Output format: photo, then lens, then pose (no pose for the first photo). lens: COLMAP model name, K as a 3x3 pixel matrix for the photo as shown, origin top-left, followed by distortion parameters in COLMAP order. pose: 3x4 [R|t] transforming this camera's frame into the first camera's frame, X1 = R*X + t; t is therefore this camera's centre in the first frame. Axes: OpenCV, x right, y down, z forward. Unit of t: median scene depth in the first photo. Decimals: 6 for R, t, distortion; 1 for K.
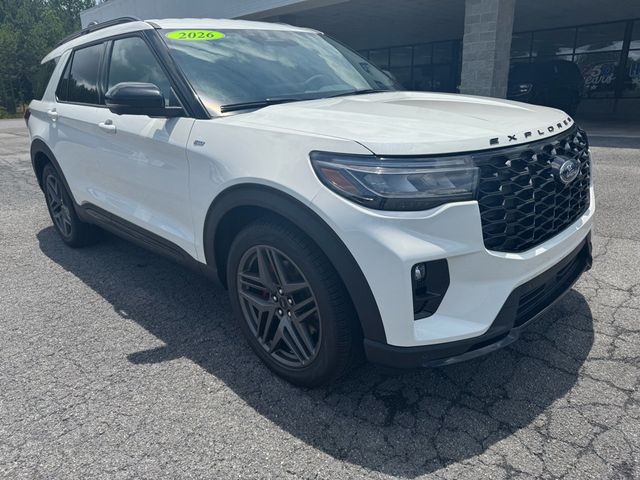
lens RADIAL K [[459.7, 0, 320.0], [0, 459.7, 240.0], [0, 0, 1]] dist [0.009957, -0.005283]
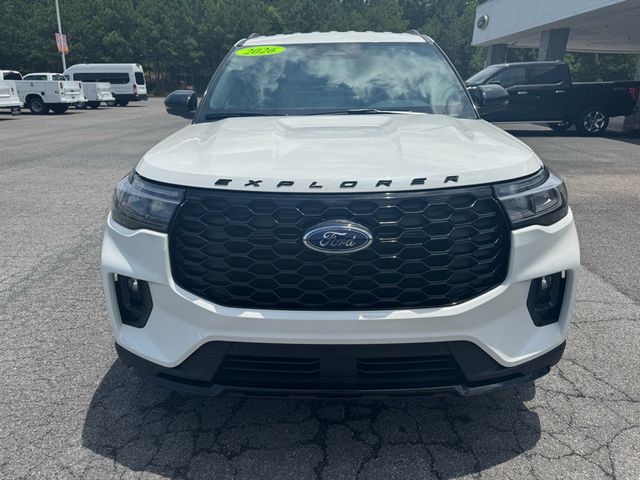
lens RADIAL K [[462.5, 0, 320.0], [0, 462.5, 240.0], [0, 0, 1]] dist [0.003970, -0.006220]
pose [[0.662323, 0.250371, -0.706146, 1.233038], [-0.227120, 0.965256, 0.129217, -0.270532], [0.713964, 0.074796, 0.696176, 0.528814]]
